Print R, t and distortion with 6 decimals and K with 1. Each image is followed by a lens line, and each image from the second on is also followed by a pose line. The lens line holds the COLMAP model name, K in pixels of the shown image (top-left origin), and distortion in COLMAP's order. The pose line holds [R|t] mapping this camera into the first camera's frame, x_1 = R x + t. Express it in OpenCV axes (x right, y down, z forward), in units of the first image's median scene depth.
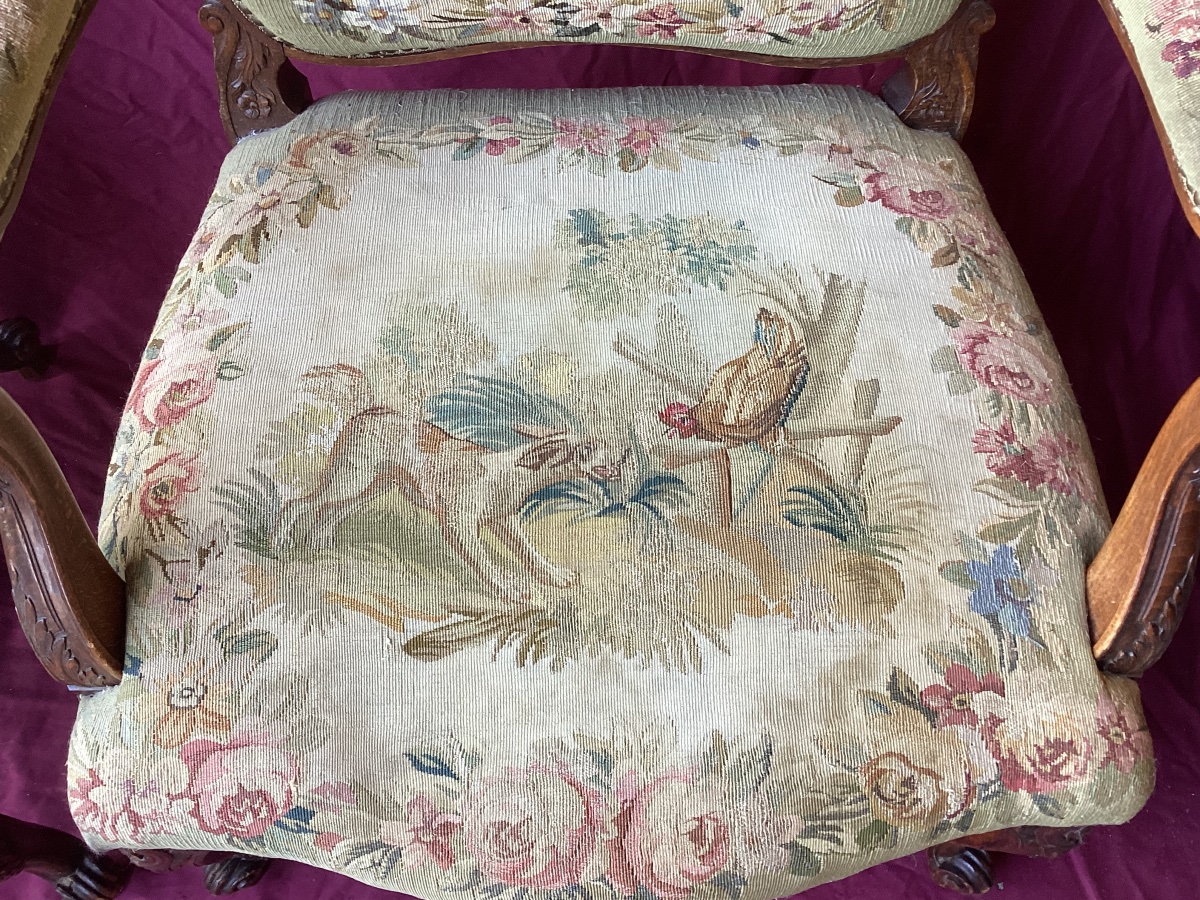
lens RADIAL K [[1248.8, 0, 600.0], [0, 1248.8, 450.0], [0, 0, 1]] dist [0.143953, -0.329624]
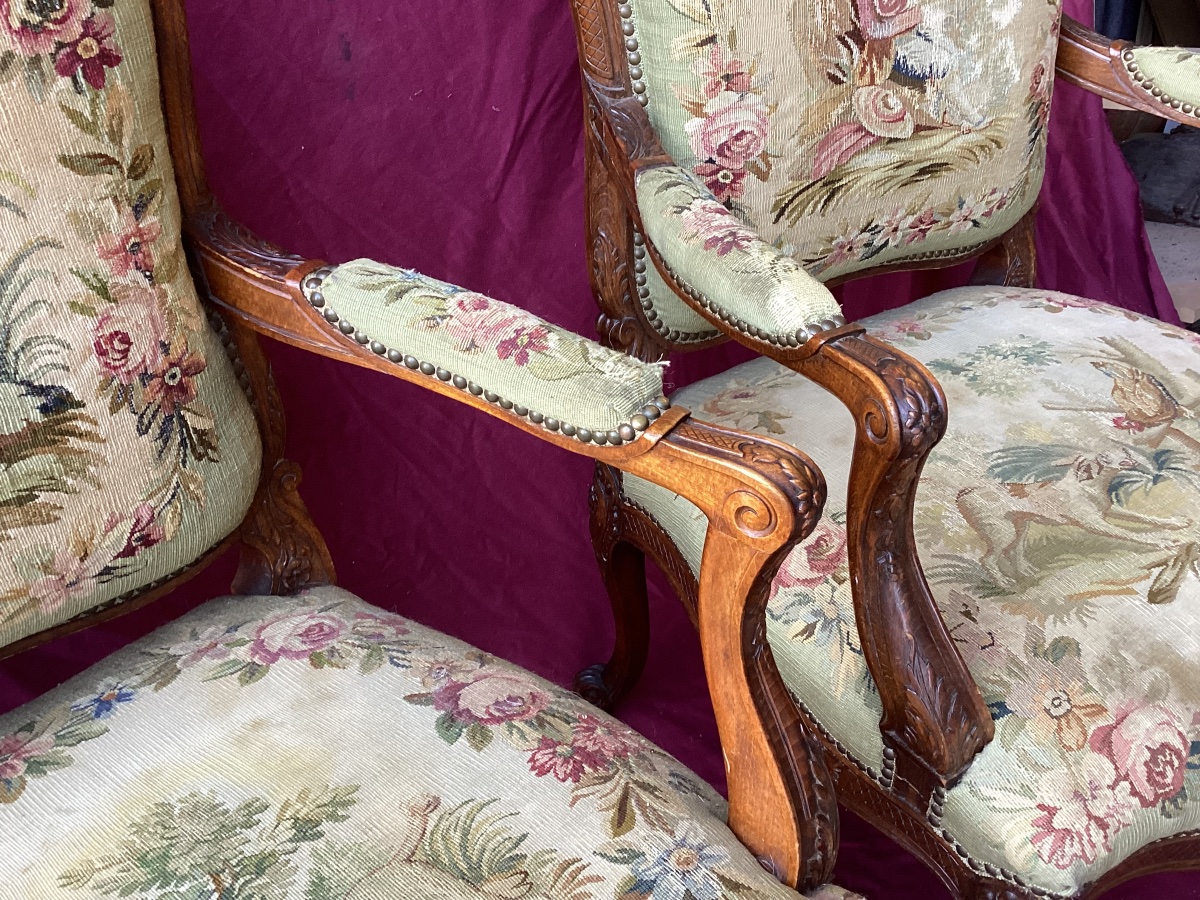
lens RADIAL K [[1248.8, 0, 600.0], [0, 1248.8, 450.0], [0, 0, 1]] dist [0.143953, -0.329624]
pose [[0.827268, -0.306188, 0.471037, -1.019213], [0.499422, 0.784796, -0.366978, 0.206636], [-0.257304, 0.538835, 0.802154, 0.081612]]
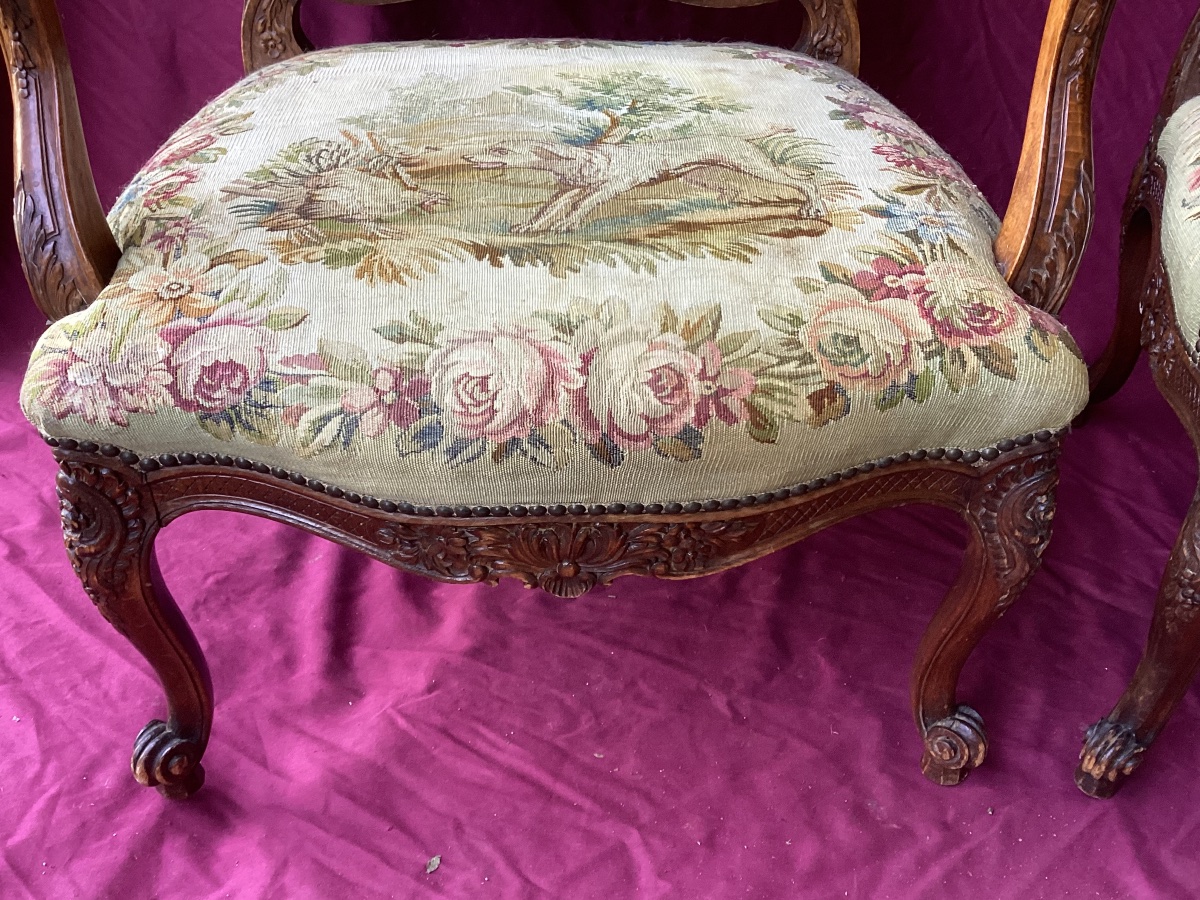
lens RADIAL K [[1248.8, 0, 600.0], [0, 1248.8, 450.0], [0, 0, 1]] dist [0.143953, -0.329624]
pose [[0.984035, 0.136550, -0.114146, -0.772041], [-0.174523, 0.866049, -0.468509, 0.847226], [0.034881, 0.480951, 0.876054, 0.078055]]
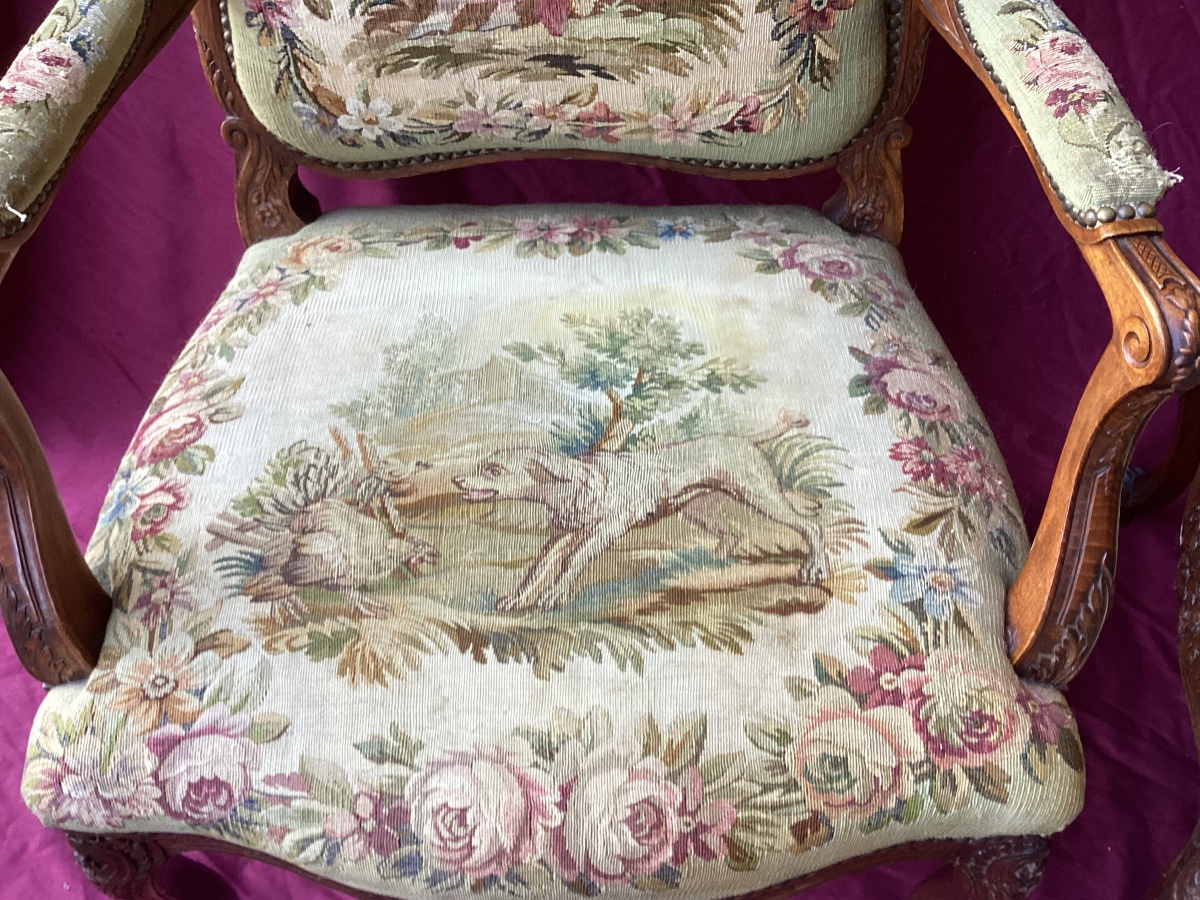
lens RADIAL K [[1248.8, 0, 600.0], [0, 1248.8, 450.0], [0, 0, 1]] dist [0.143953, -0.329624]
pose [[0.973684, 0.181683, -0.137589, -0.790424], [-0.210096, 0.949514, -0.232988, 0.328927], [0.088313, 0.255764, 0.962697, -0.094896]]
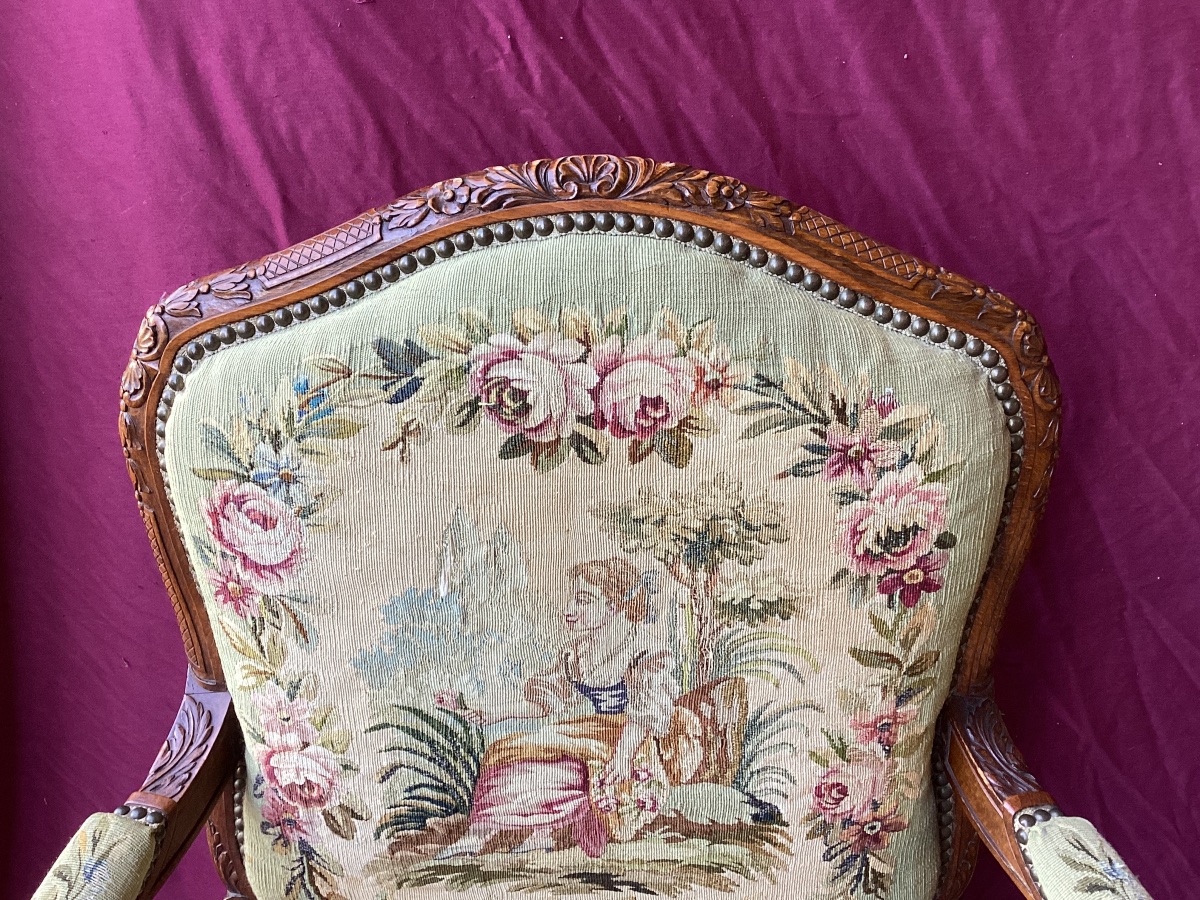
lens RADIAL K [[1248.8, 0, 600.0], [0, 1248.8, 450.0], [0, 0, 1]] dist [0.143953, -0.329624]
pose [[0.975524, 0.139167, -0.170252, -0.910052], [-0.209393, 0.824305, -0.526000, 0.006136], [0.067138, 0.548775, 0.833270, -0.170215]]
